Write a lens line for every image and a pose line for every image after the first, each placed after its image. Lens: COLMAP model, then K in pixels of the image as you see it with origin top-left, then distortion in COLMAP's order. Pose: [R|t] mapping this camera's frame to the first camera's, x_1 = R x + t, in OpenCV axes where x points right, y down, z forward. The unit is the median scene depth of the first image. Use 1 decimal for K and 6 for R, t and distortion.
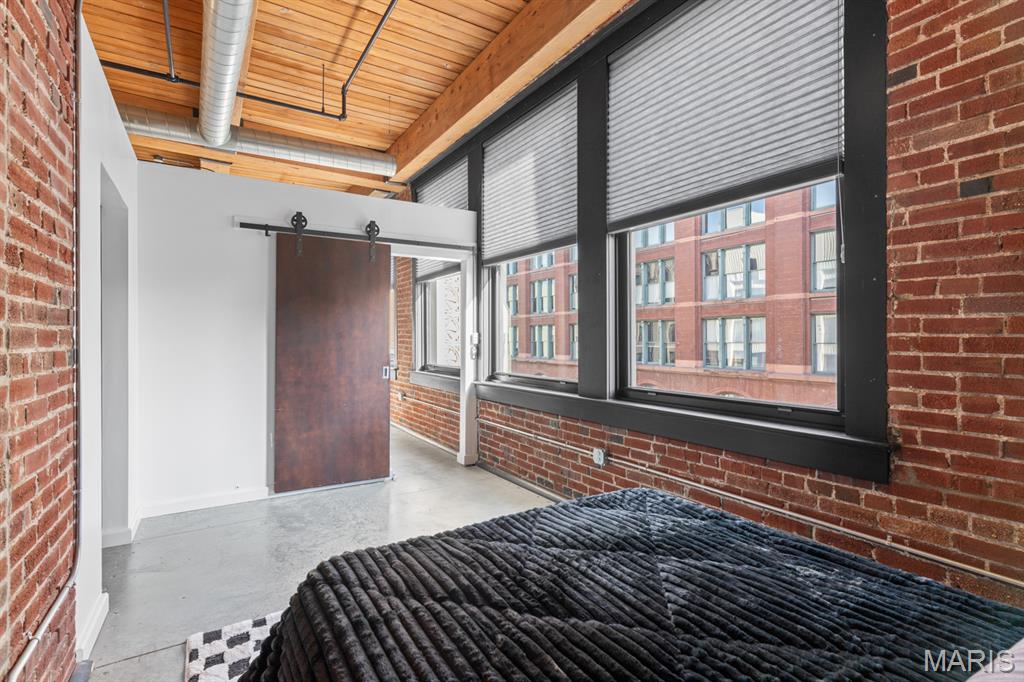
lens RADIAL K [[488.9, 0, 508.3], [0, 488.9, 341.5], [0, 0, 1]] dist [0.008626, 0.000255]
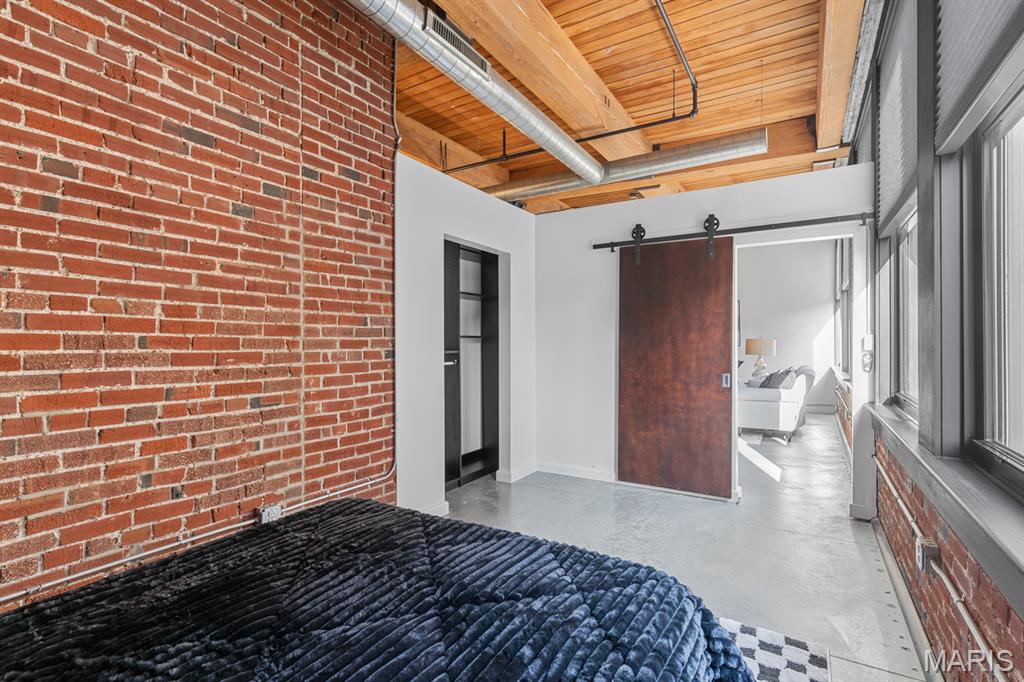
lens RADIAL K [[488.9, 0, 508.3], [0, 488.9, 341.5], [0, 0, 1]] dist [0.008626, 0.000255]
pose [[0.453983, 0.002791, -0.891006, 0.387358], [-0.003587, 0.999993, 0.001305, -0.007946], [0.891003, 0.002603, 0.453990, 0.254947]]
